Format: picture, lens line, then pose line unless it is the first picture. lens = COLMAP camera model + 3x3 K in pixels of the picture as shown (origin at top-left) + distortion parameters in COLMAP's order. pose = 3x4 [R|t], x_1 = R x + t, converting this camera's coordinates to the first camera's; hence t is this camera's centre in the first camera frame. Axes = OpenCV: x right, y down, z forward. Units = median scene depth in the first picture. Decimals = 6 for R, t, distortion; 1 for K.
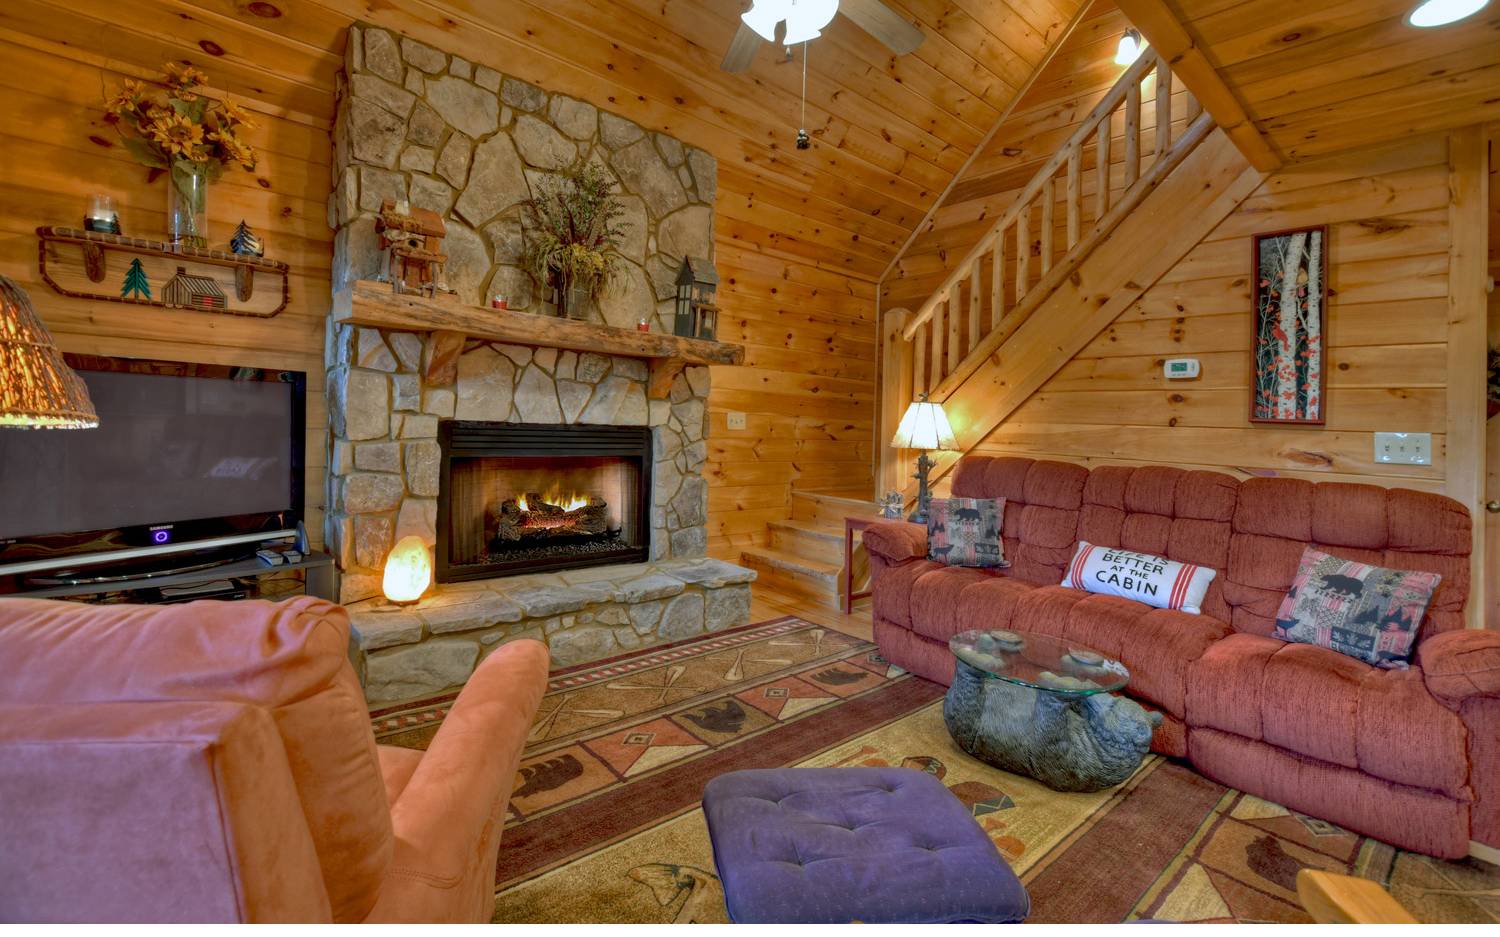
lens RADIAL K [[661.4, 0, 743.6], [0, 661.4, 429.6], [0, 0, 1]] dist [0.032595, -0.027053]
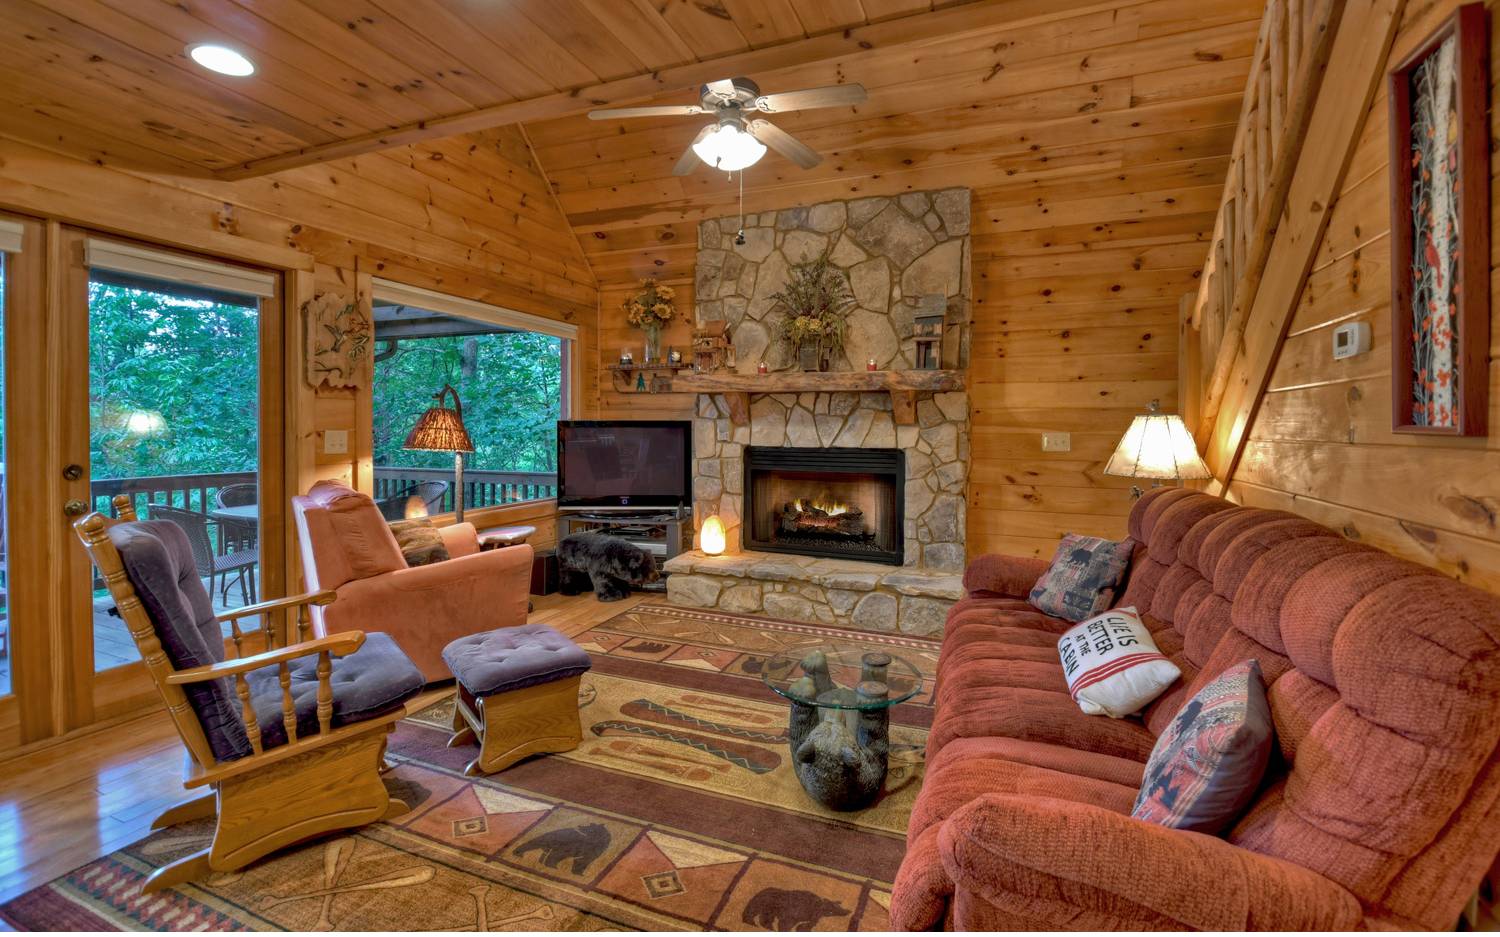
lens RADIAL K [[665.9, 0, 750.4], [0, 665.9, 440.3], [0, 0, 1]] dist [0.028598, -0.021105]
pose [[0.444495, -0.017725, -0.895606, 0.879244], [0.003695, 0.999832, -0.017954, 0.000064], [0.895774, 0.004671, 0.444486, 0.278829]]
